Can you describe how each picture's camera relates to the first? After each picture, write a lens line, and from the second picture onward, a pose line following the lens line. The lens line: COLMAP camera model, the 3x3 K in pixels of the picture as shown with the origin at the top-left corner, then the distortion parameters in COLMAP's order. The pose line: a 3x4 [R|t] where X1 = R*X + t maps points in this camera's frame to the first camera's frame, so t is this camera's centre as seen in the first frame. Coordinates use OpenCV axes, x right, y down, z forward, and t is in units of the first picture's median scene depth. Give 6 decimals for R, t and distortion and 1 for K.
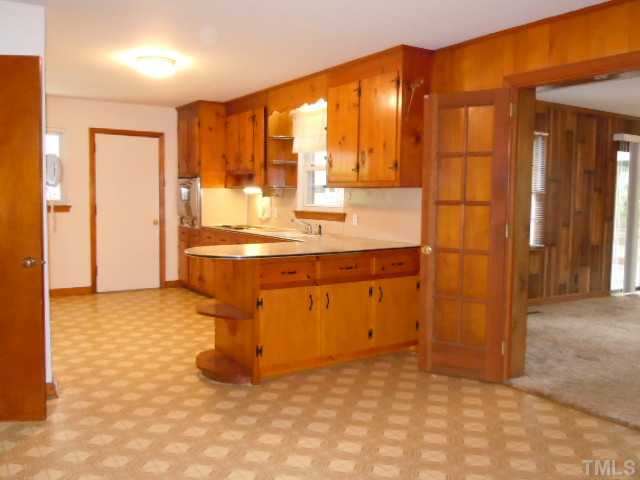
lens RADIAL K [[571.6, 0, 320.5], [0, 571.6, 236.5], [0, 0, 1]] dist [0.013149, -0.026928]
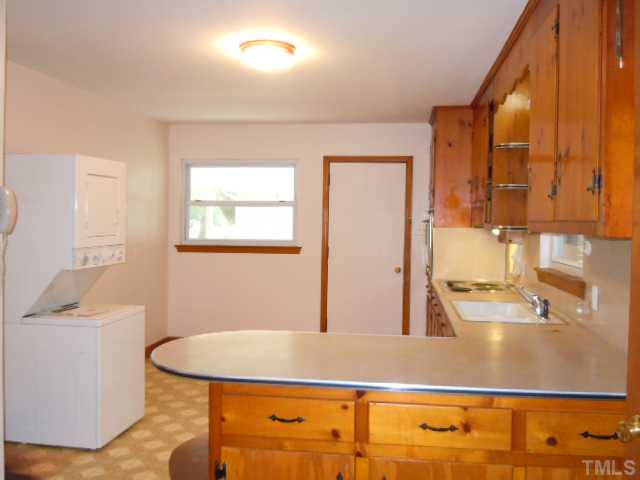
lens RADIAL K [[571.6, 0, 318.6], [0, 571.6, 238.6], [0, 0, 1]] dist [0.013149, -0.026928]
pose [[0.760836, 0.016298, -0.648739, 0.147161], [-0.049696, 0.998212, -0.033206, -0.039082], [0.647038, 0.057504, 0.760286, 0.354818]]
